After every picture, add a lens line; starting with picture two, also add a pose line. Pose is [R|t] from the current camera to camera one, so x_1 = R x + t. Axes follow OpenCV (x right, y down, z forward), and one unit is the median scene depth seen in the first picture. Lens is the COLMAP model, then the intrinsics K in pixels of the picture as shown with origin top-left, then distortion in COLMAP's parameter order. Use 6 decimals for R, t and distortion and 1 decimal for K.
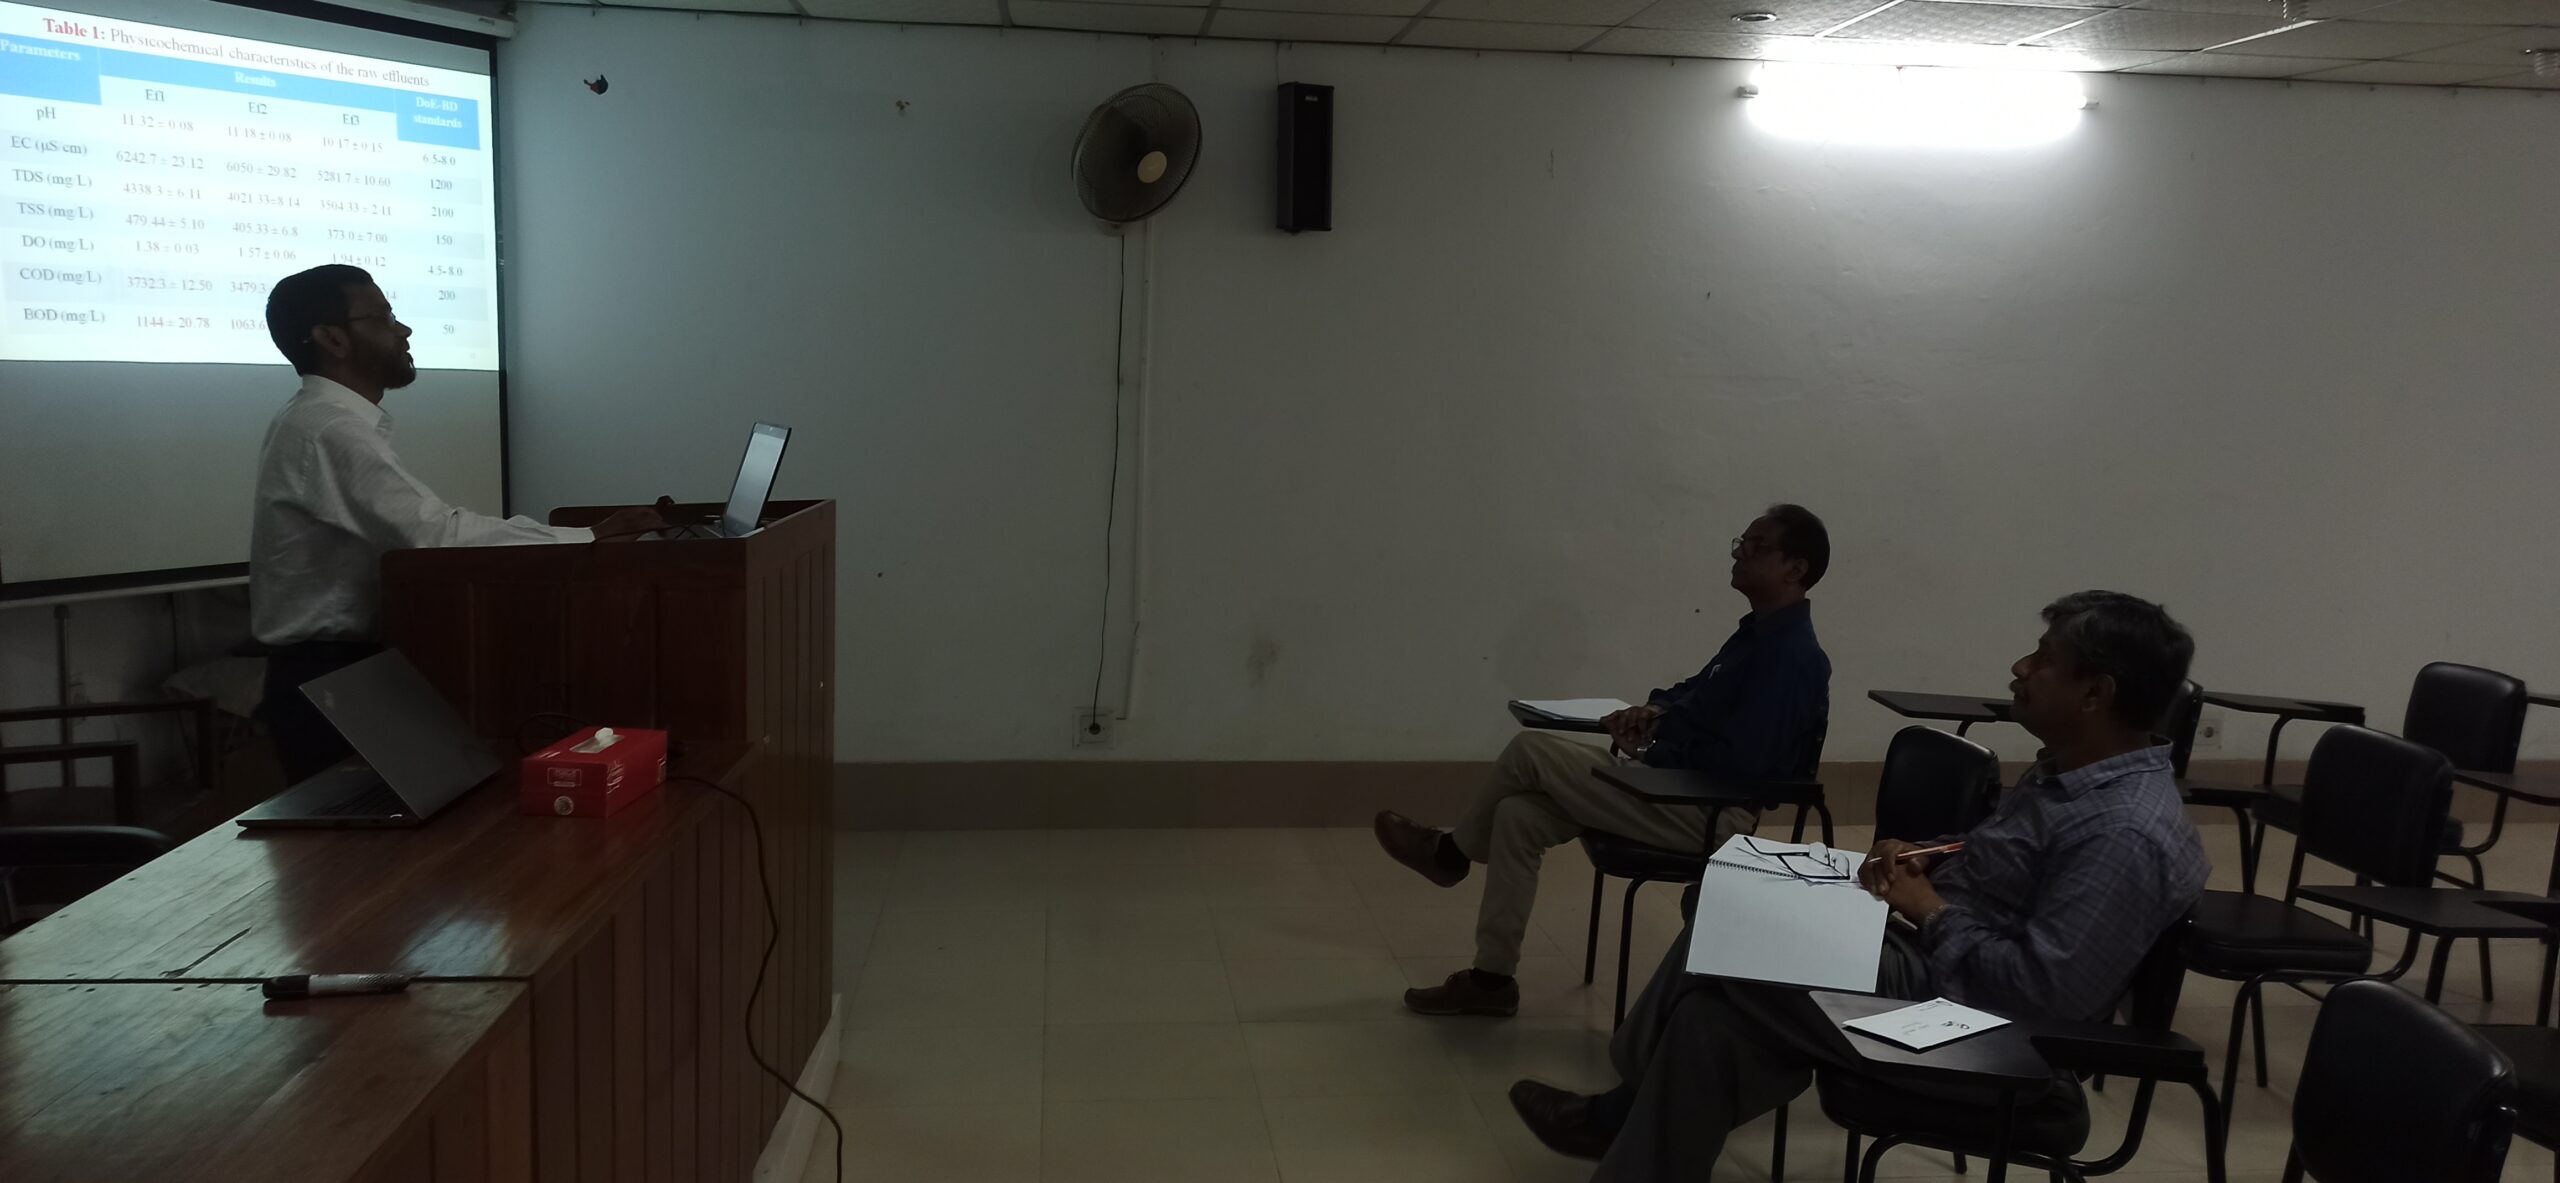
lens RADIAL K [[1880.2, 0, 1285.4], [0, 1880.2, 598.7], [0, 0, 1]] dist [0.062766, -0.052416]
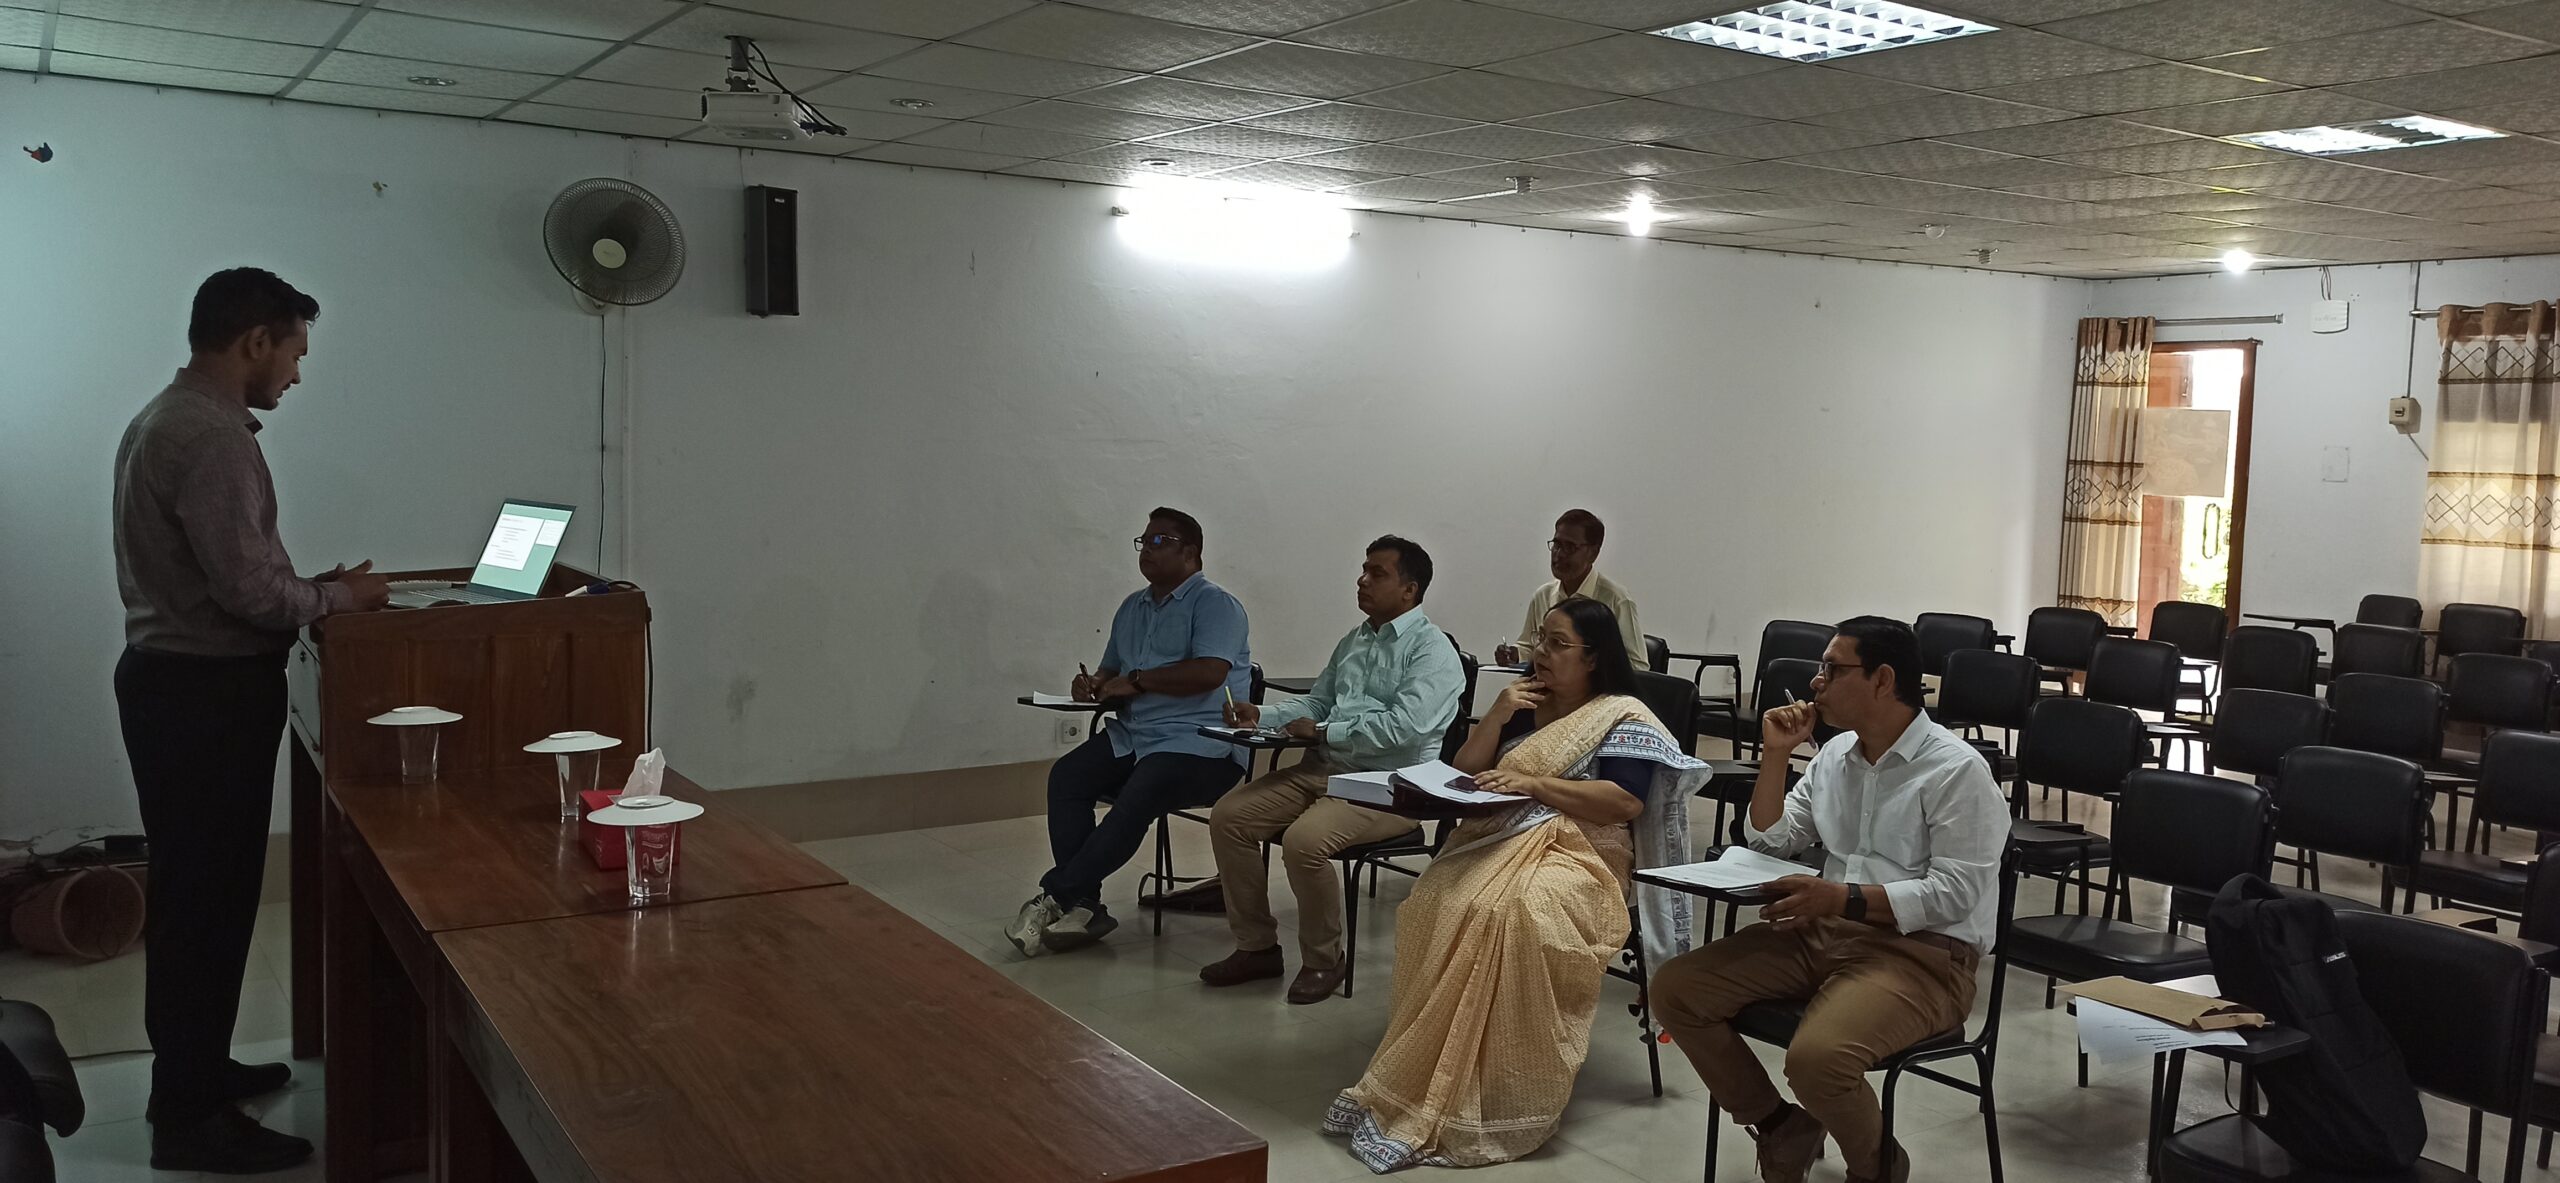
lens RADIAL K [[1880.2, 0, 1282.0], [0, 1880.2, 592.9], [0, 0, 1]] dist [0.062766, -0.052416]
pose [[0.888671, -0.047524, 0.456076, -0.244780], [0.060394, 0.998081, -0.013678, 0.006003], [-0.454550, 0.039700, 0.889836, -0.144947]]
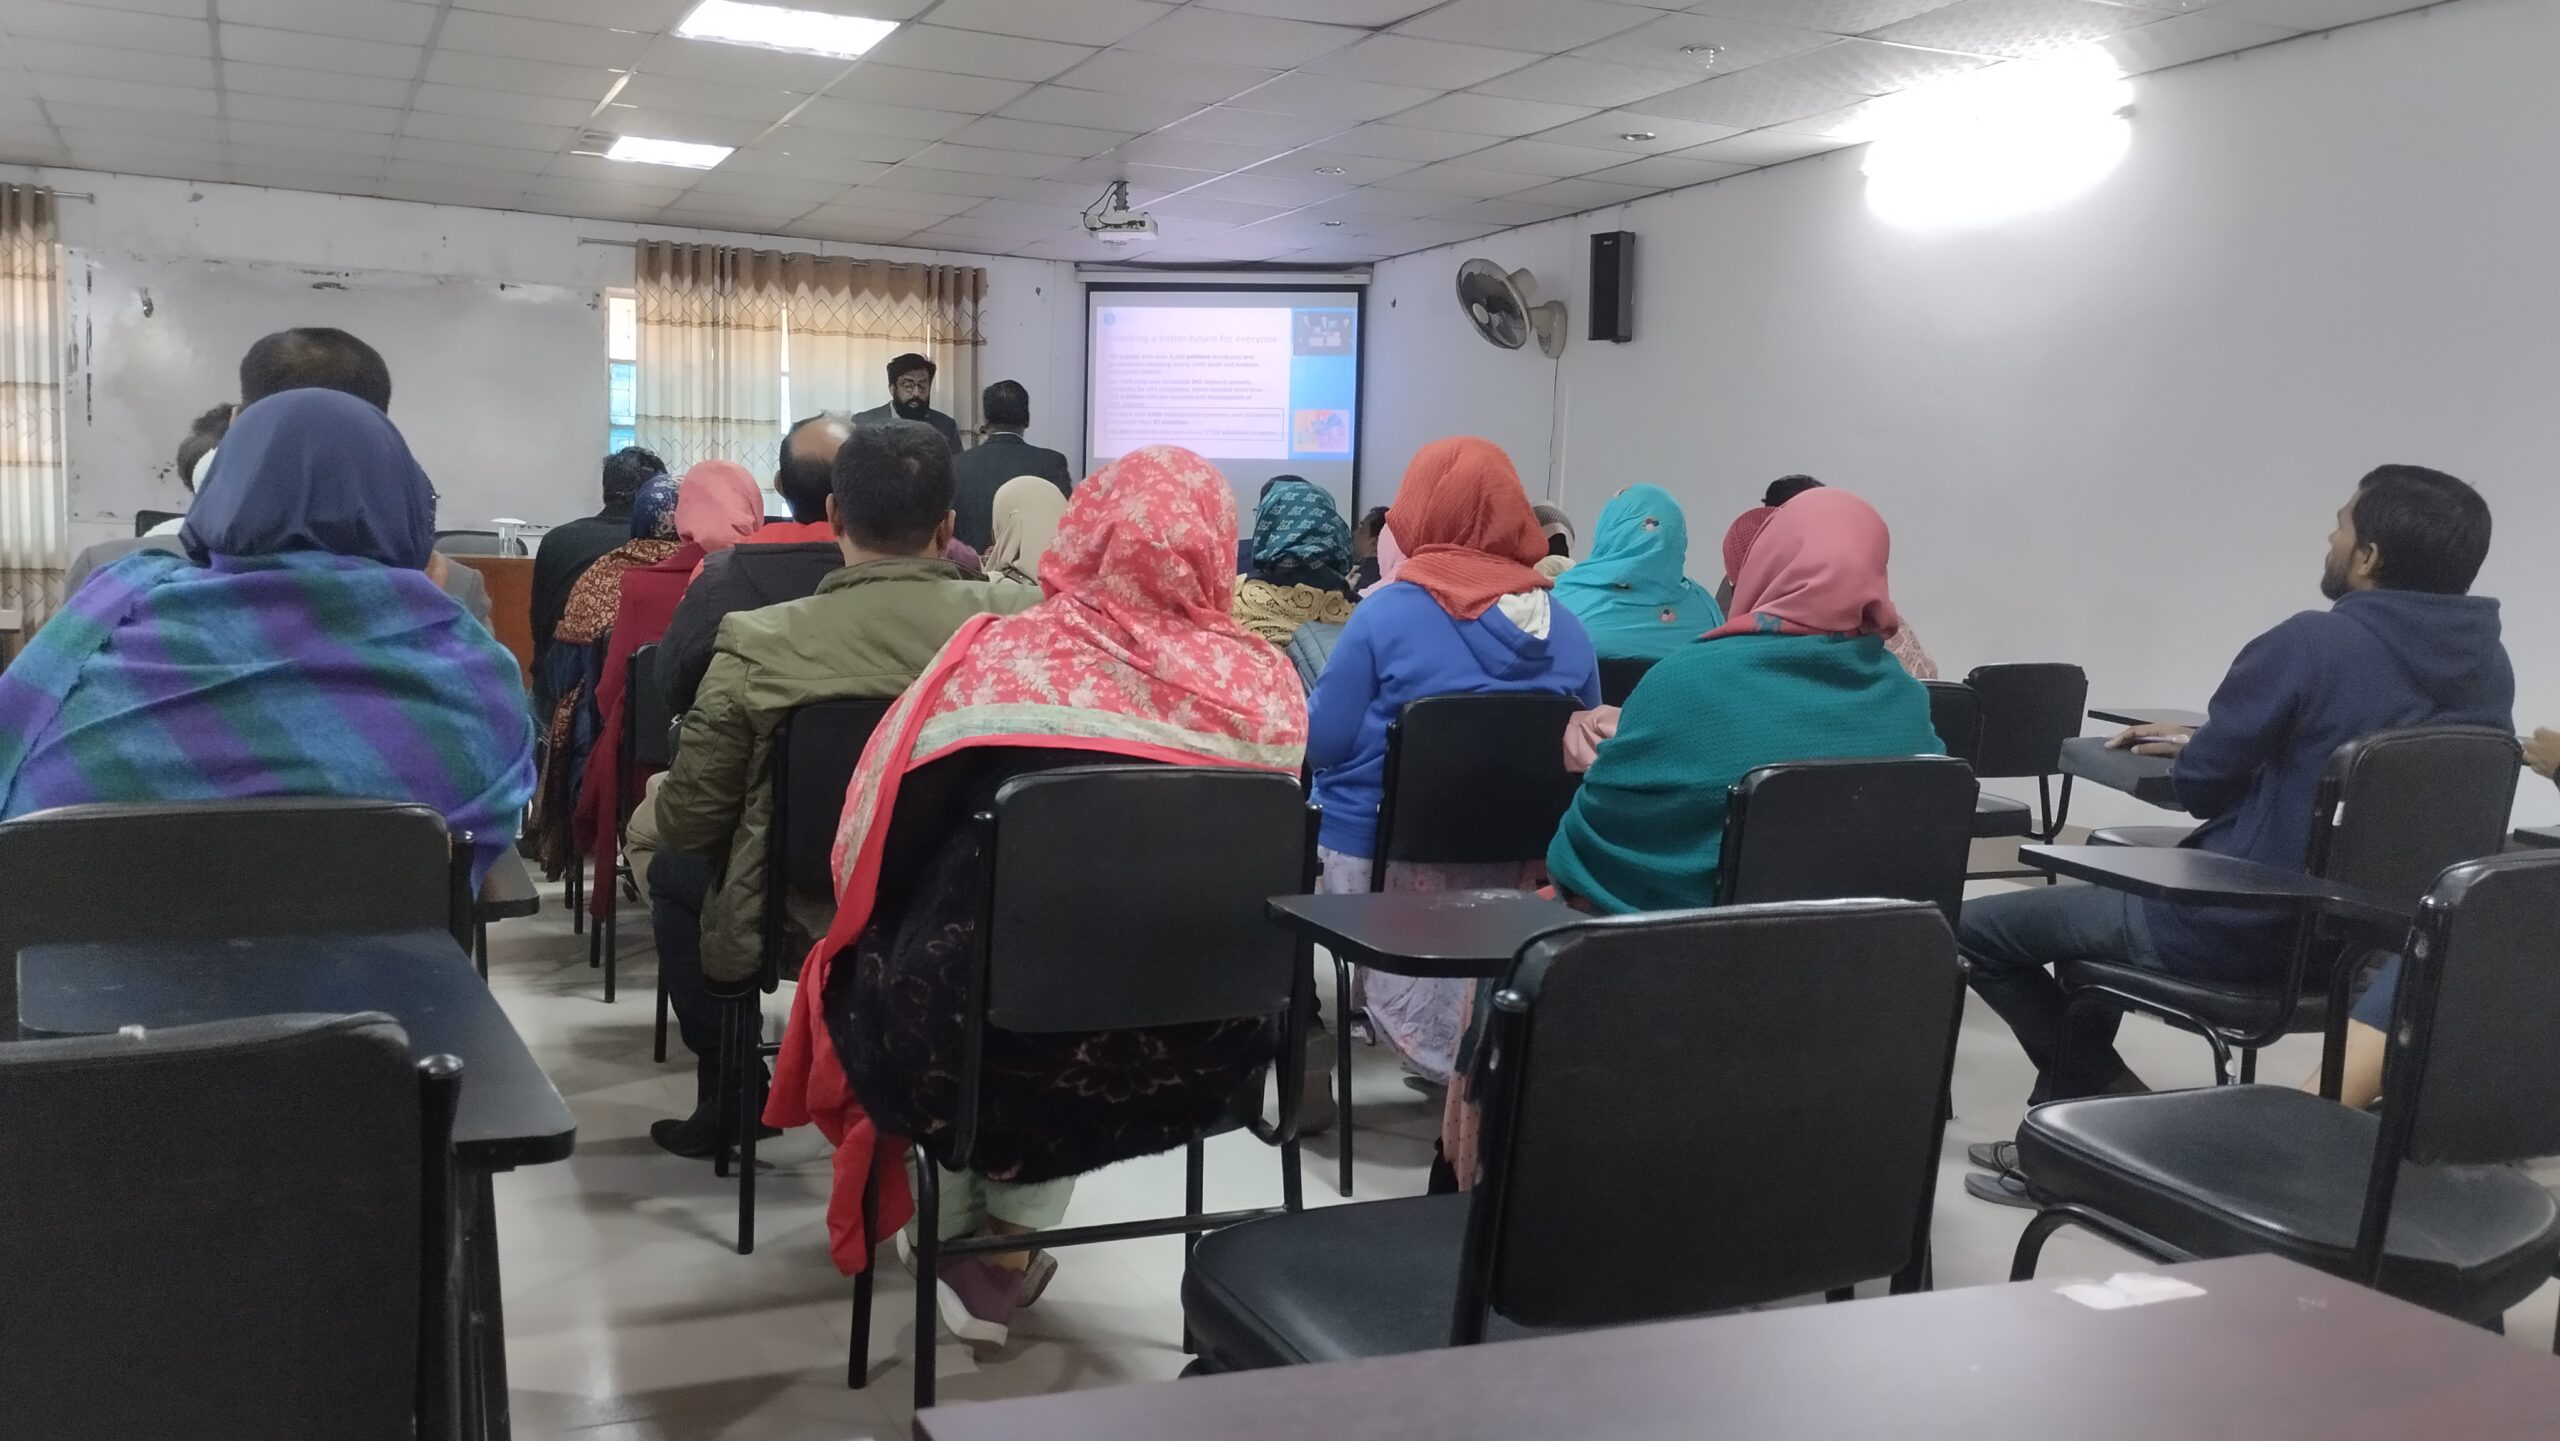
lens RADIAL K [[2122.2, 0, 1271.5], [0, 2122.2, 723.4], [0, 0, 1]] dist [0.041061, -0.025198]
pose [[0.316026, 0.061765, -0.946738, 1.378063], [-0.142513, 0.989647, 0.016993, 0.083230], [0.937986, 0.129552, 0.321556, 0.320013]]
